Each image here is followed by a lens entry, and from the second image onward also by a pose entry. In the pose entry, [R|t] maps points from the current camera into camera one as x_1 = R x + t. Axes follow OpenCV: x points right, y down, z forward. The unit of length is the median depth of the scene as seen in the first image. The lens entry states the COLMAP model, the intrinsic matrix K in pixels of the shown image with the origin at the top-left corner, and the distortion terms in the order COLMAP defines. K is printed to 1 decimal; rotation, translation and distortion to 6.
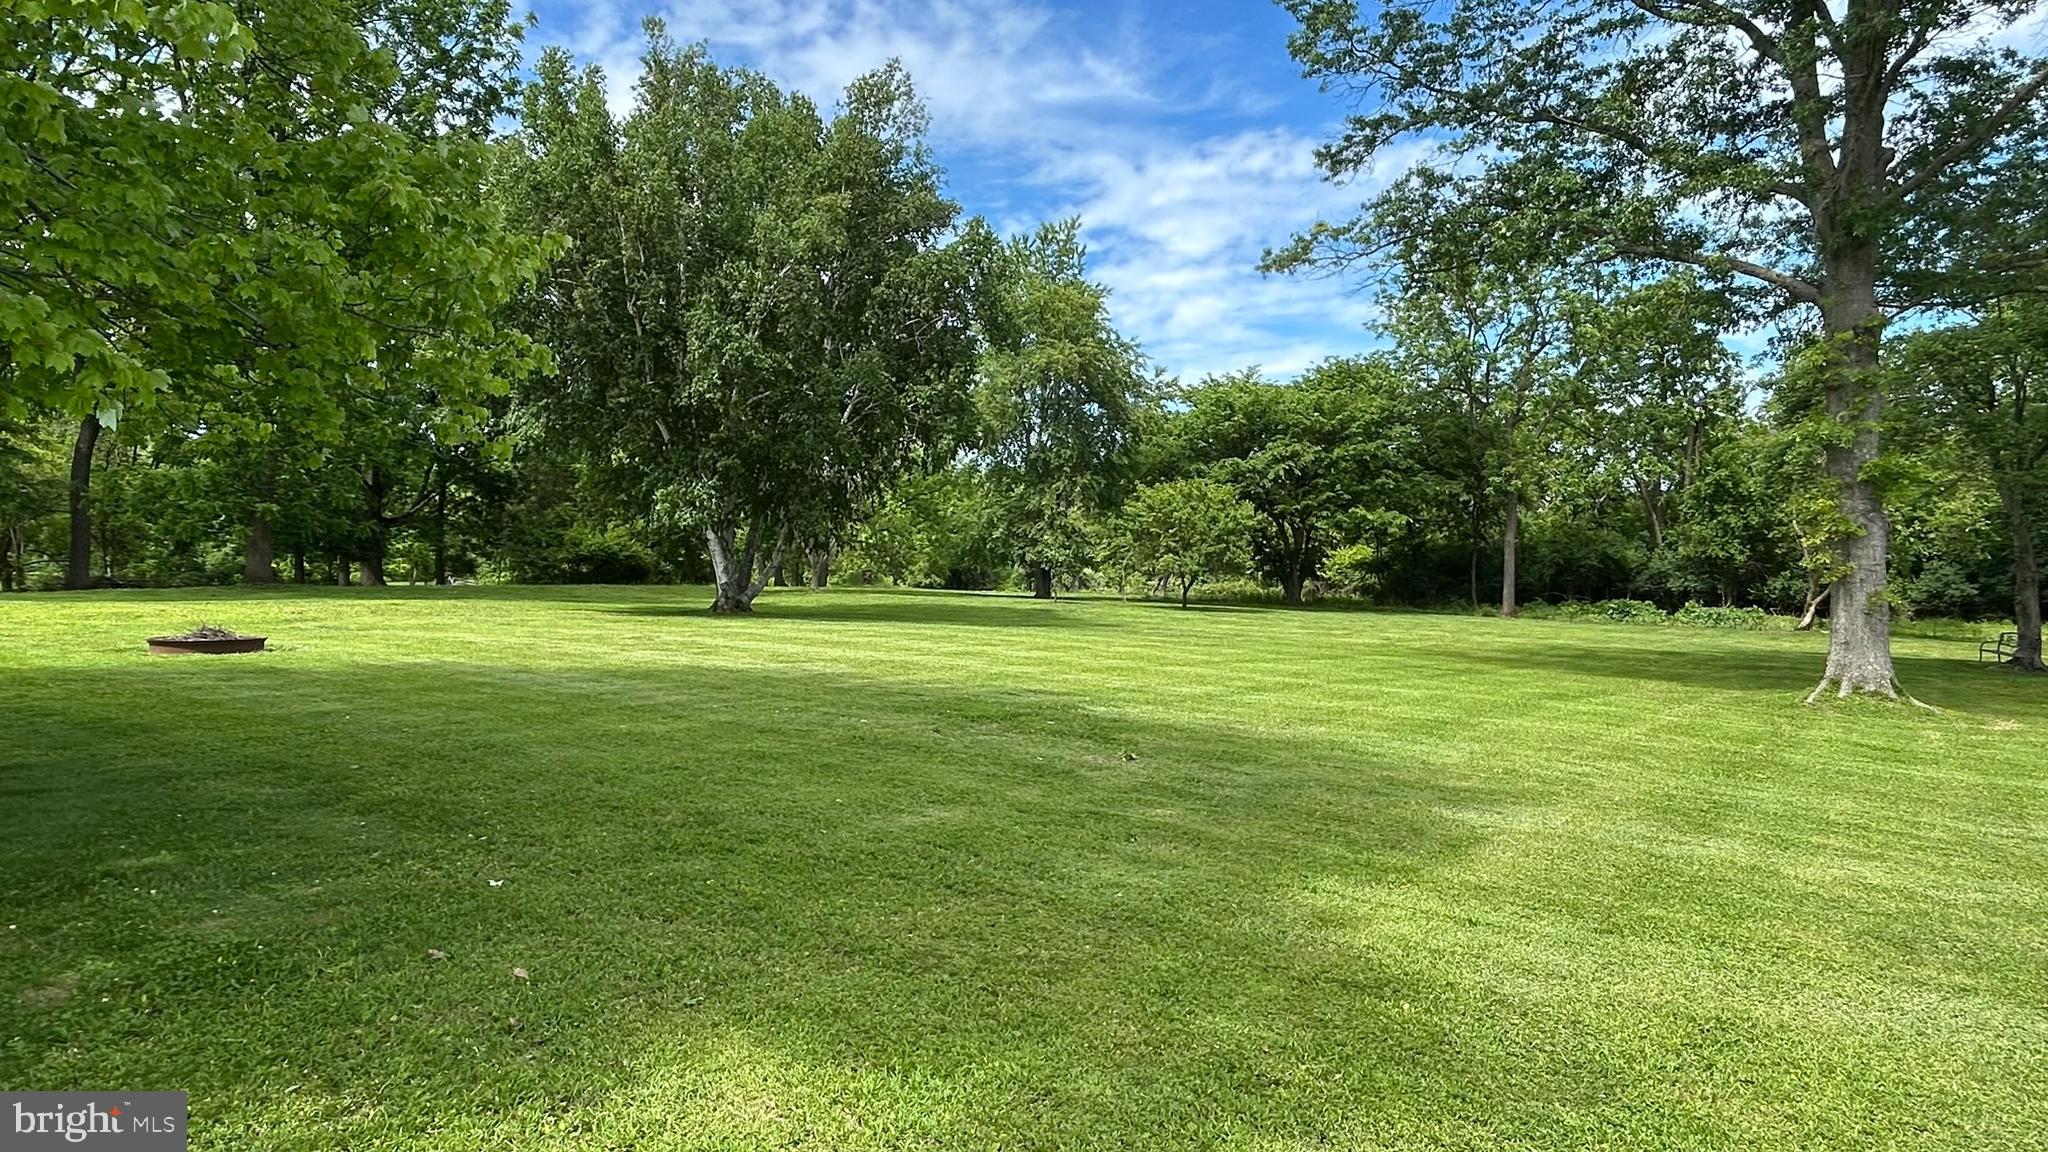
lens RADIAL K [[1269.0, 0, 1024.0], [0, 1269.0, 576.0], [0, 0, 1]] dist [0.027461, -0.040100]
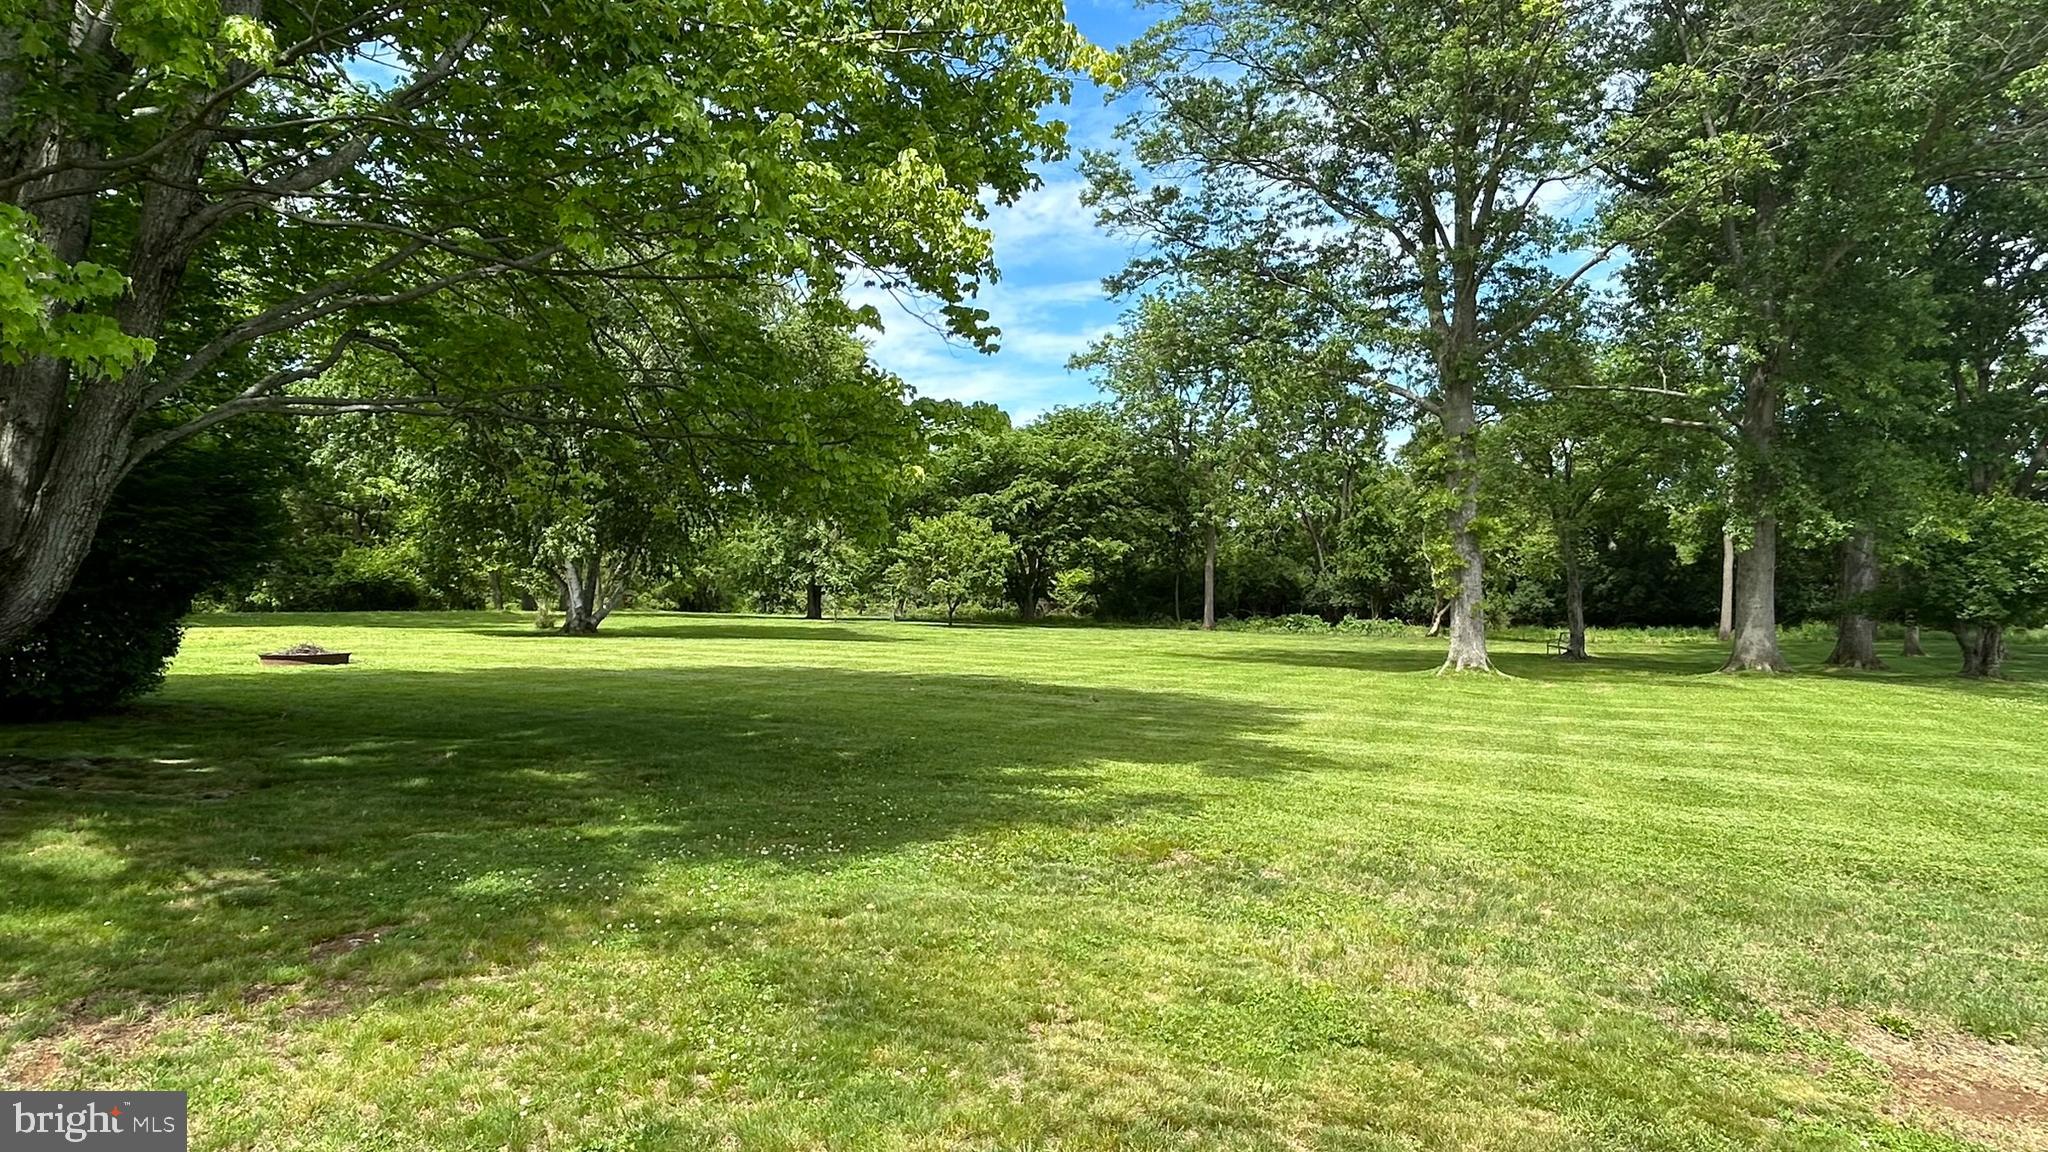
lens RADIAL K [[1269.0, 0, 1024.0], [0, 1269.0, 576.0], [0, 0, 1]] dist [0.027461, -0.040100]
pose [[0.971195, -0.004677, 0.238239, -0.071477], [0.008878, 0.999823, -0.016566, -0.000039], [-0.238120, 0.018204, 0.971065, -0.113470]]
